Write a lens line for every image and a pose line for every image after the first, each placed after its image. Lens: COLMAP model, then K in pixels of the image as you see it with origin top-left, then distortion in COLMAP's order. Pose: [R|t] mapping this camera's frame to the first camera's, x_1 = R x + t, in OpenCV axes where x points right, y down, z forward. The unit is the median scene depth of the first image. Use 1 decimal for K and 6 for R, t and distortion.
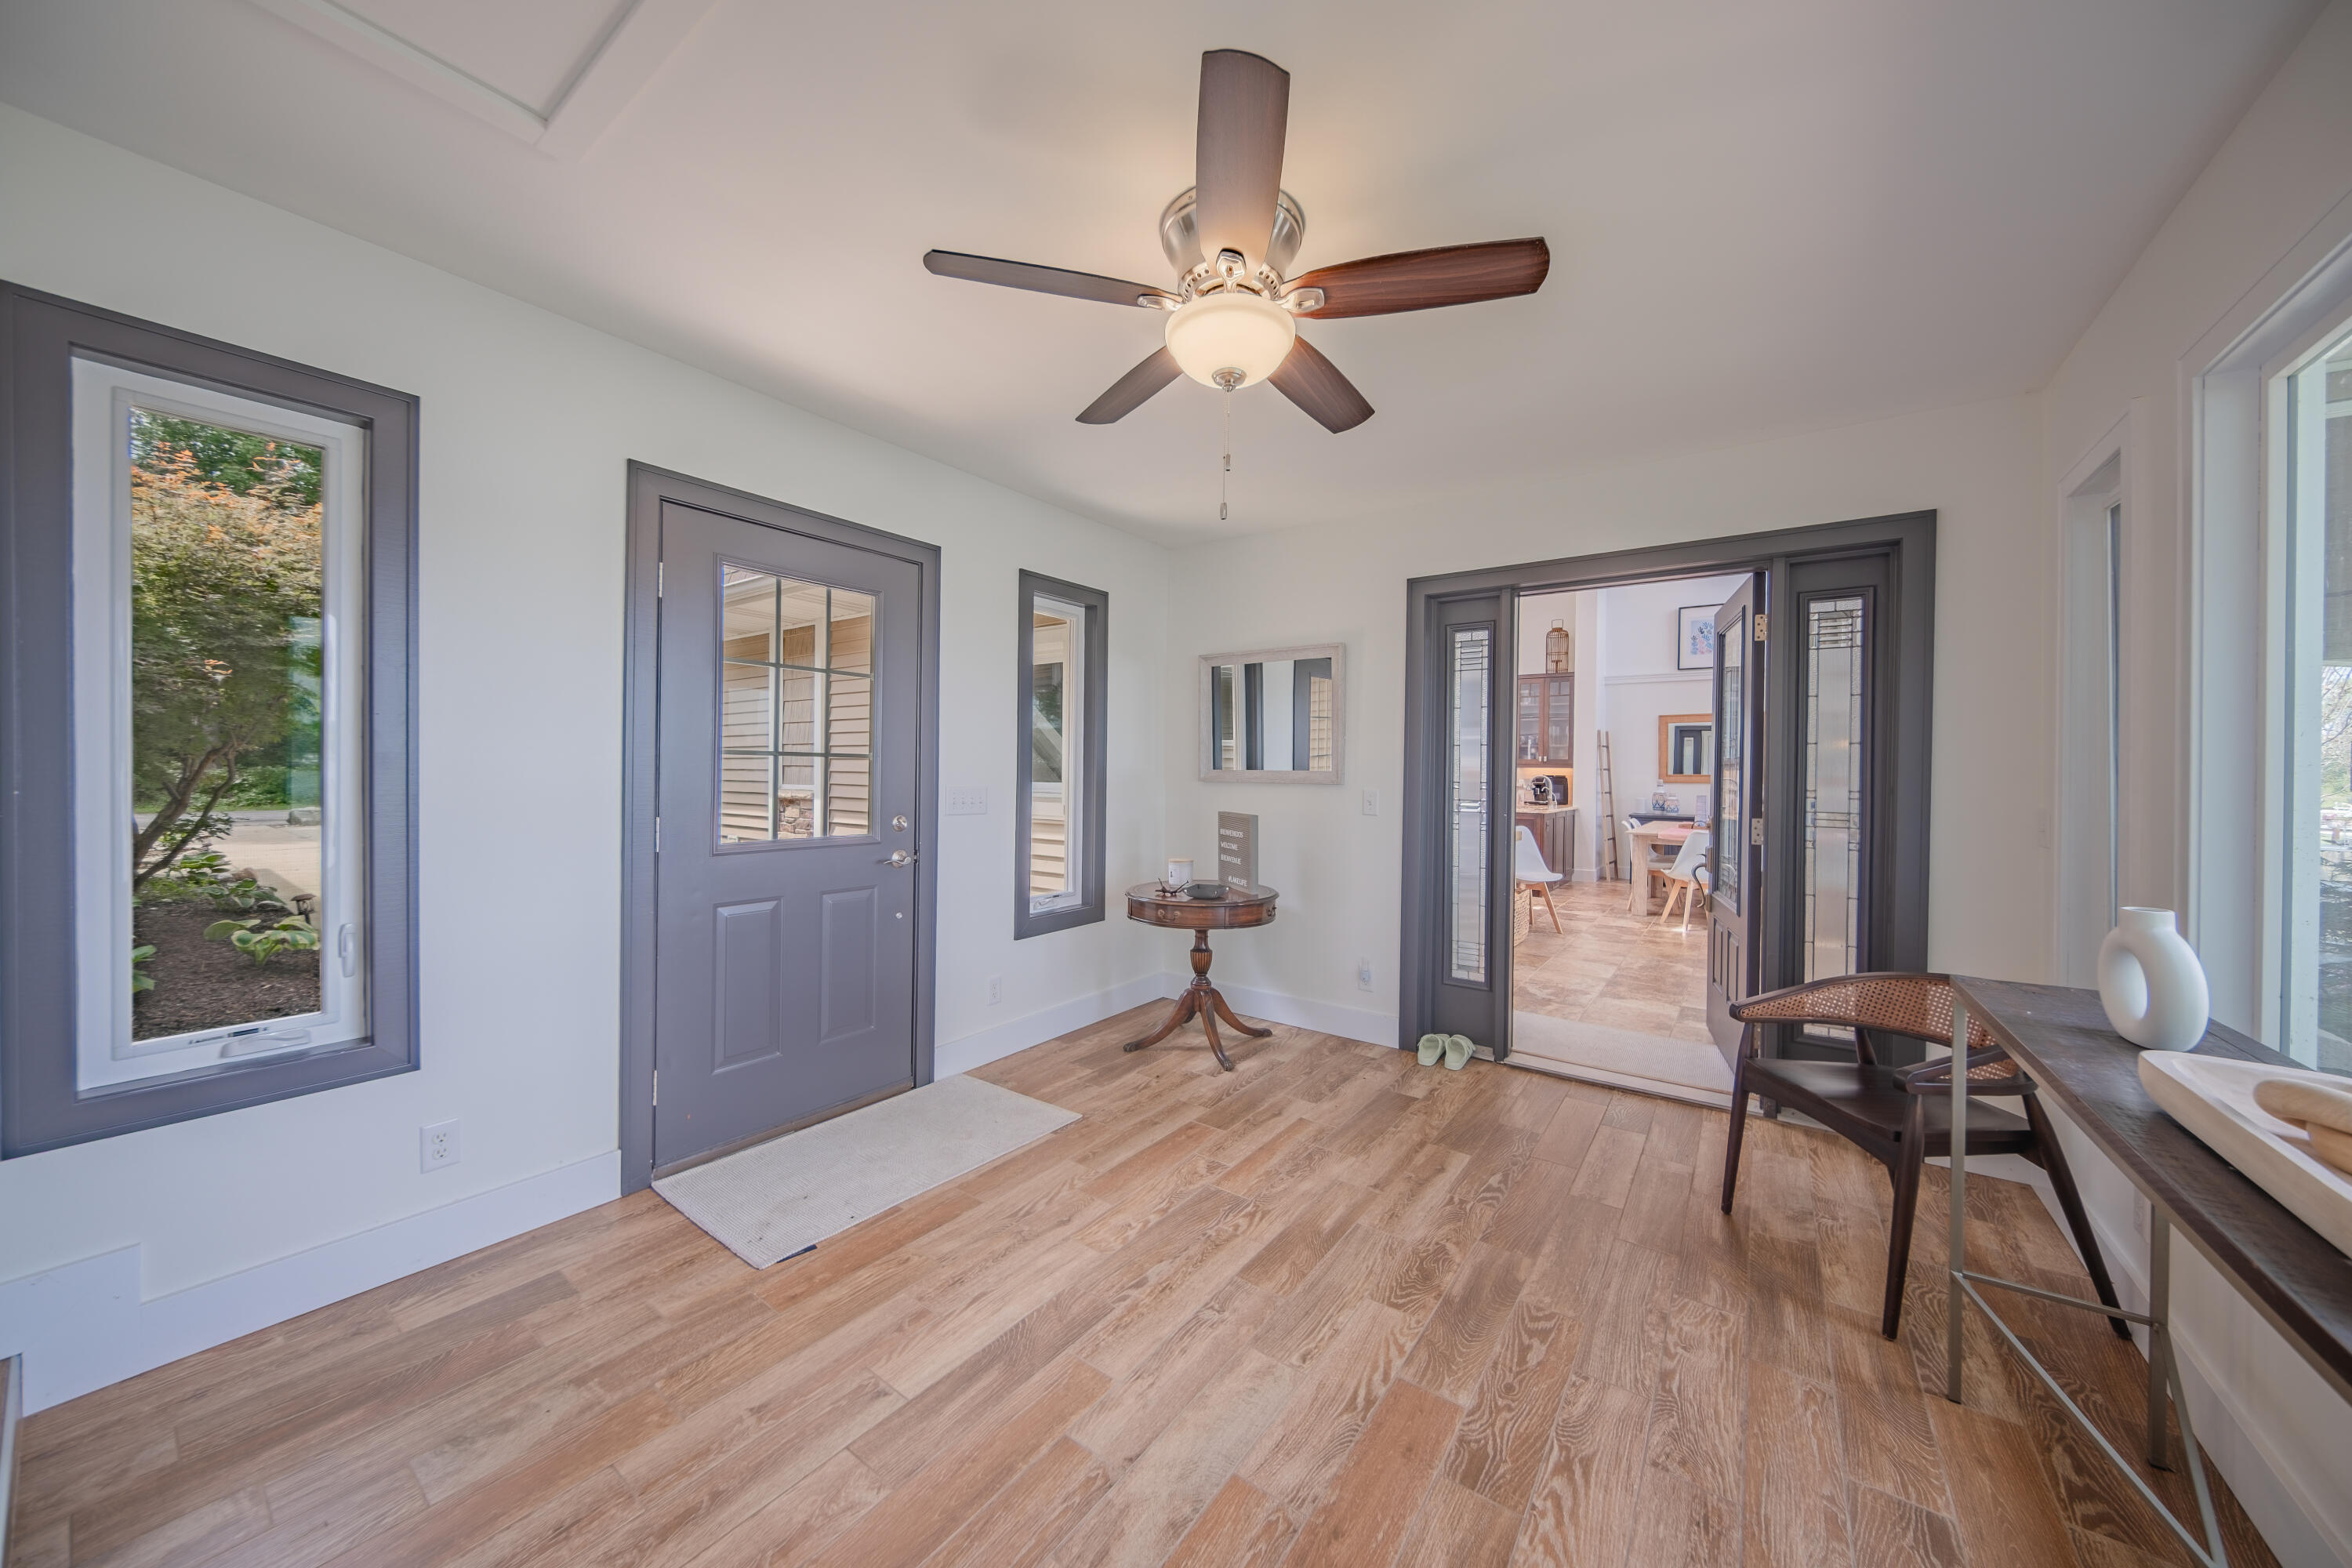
lens RADIAL K [[790.4, 0, 1175.7], [0, 790.4, 778.8], [0, 0, 1]] dist [-0.000805, -0.000169]
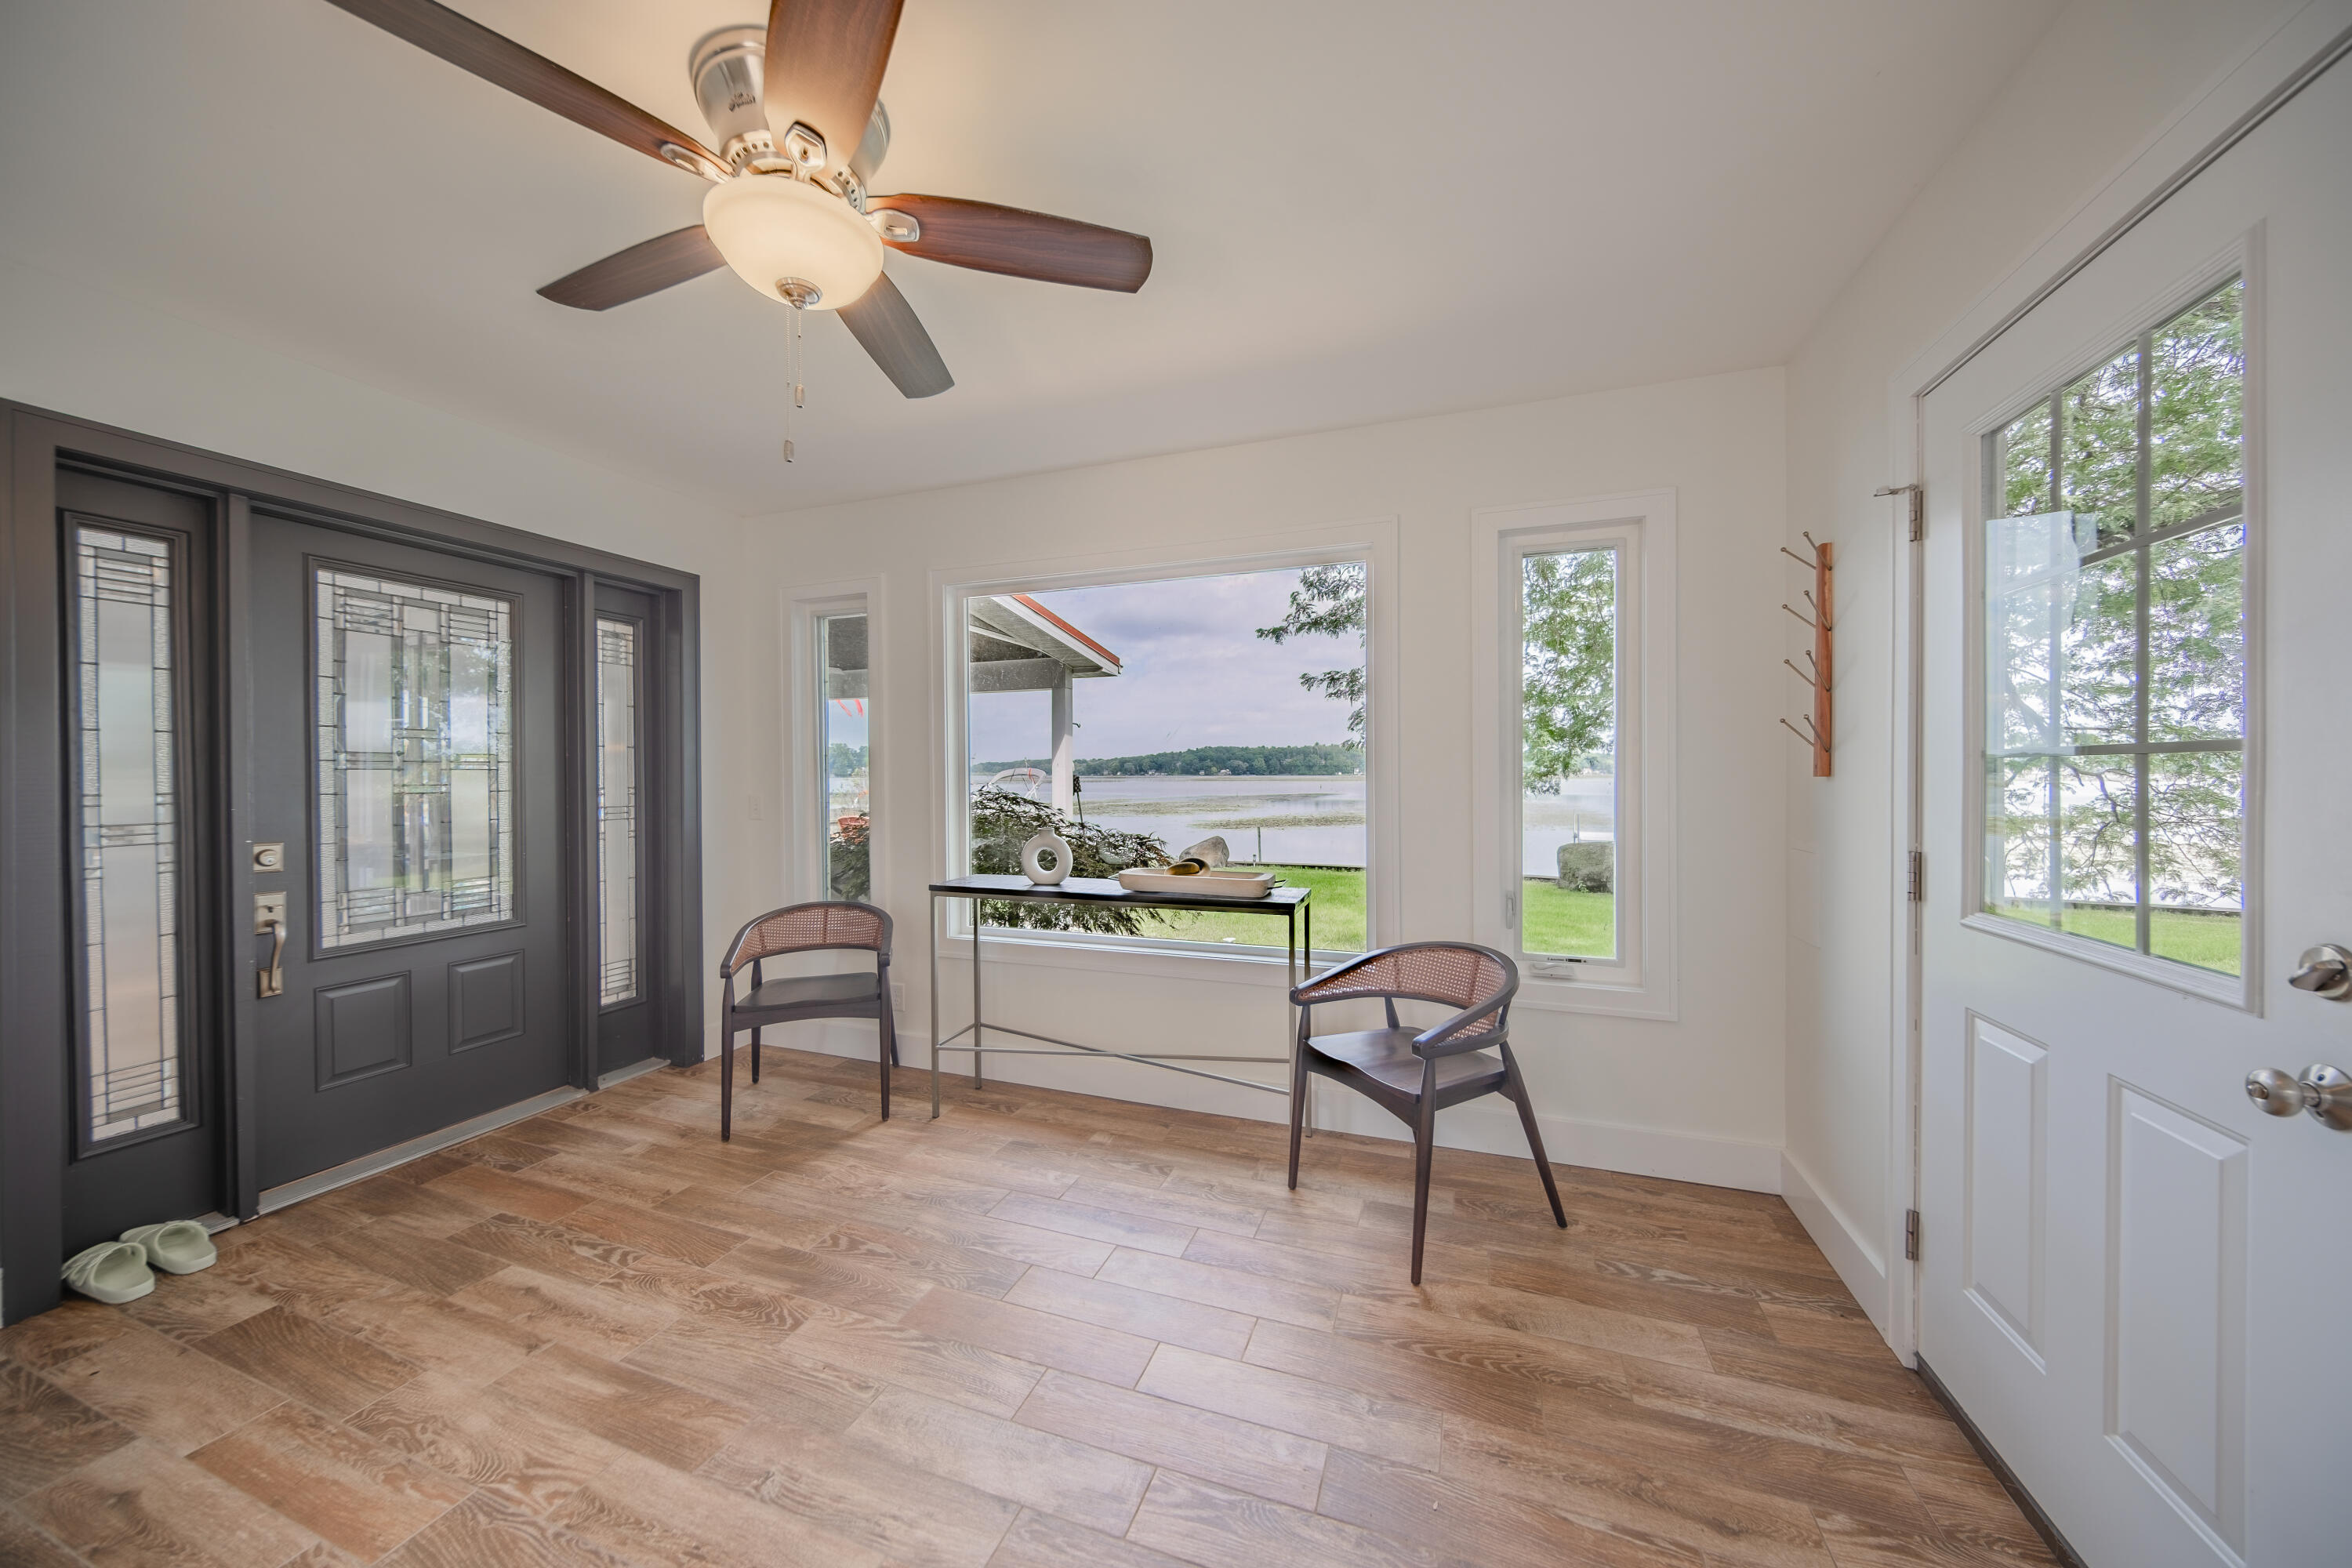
lens RADIAL K [[790.4, 0, 1175.7], [0, 790.4, 778.8], [0, 0, 1]] dist [-0.000805, -0.000169]
pose [[-0.270248, -0.012412, 0.962711, -0.641412], [0.009016, 0.999840, 0.015422, -0.013191], [-0.962749, 0.012848, -0.270093, 0.665281]]
